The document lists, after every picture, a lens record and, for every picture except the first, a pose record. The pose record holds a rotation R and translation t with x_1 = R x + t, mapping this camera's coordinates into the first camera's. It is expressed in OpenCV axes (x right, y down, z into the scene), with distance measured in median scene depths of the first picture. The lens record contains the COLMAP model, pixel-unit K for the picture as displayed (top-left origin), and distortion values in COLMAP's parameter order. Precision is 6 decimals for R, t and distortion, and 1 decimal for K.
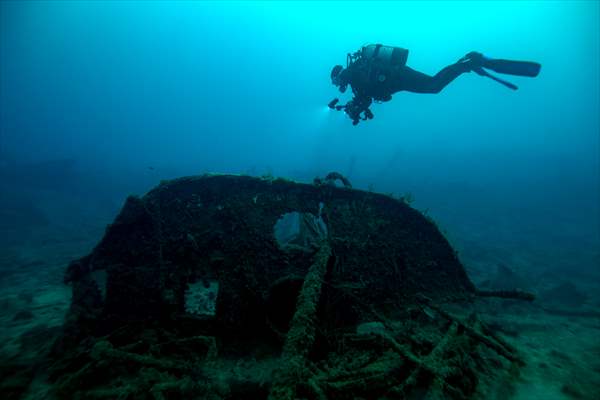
lens RADIAL K [[367.5, 0, 301.0], [0, 367.5, 199.8], [0, 0, 1]] dist [0.051687, 0.008226]
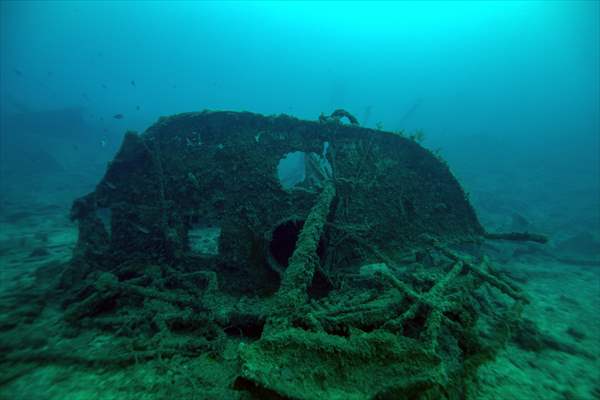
lens RADIAL K [[367.5, 0, 300.4], [0, 367.5, 200.3], [0, 0, 1]] dist [0.051687, 0.008226]
pose [[0.999094, 0.011710, -0.040919, 0.029963], [-0.006766, 0.992879, 0.118935, 0.046906], [0.042021, -0.118550, 0.992059, 0.034916]]
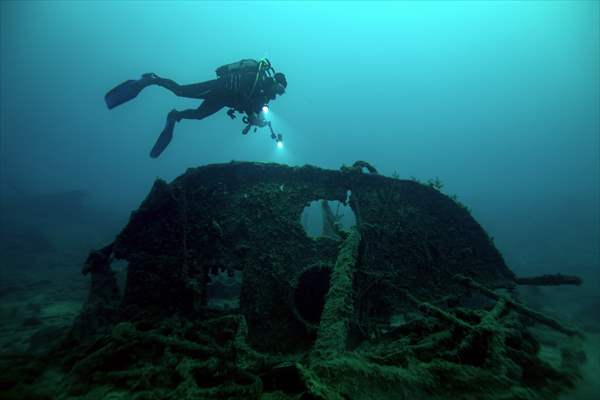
lens RADIAL K [[367.5, 0, 300.6], [0, 367.5, 199.2], [0, 0, 1]] dist [0.051687, 0.008226]
pose [[0.999992, 0.000531, -0.004038, -0.071995], [-0.001072, 0.990827, -0.135134, 0.170467], [0.003929, 0.135137, 0.990819, 0.025842]]
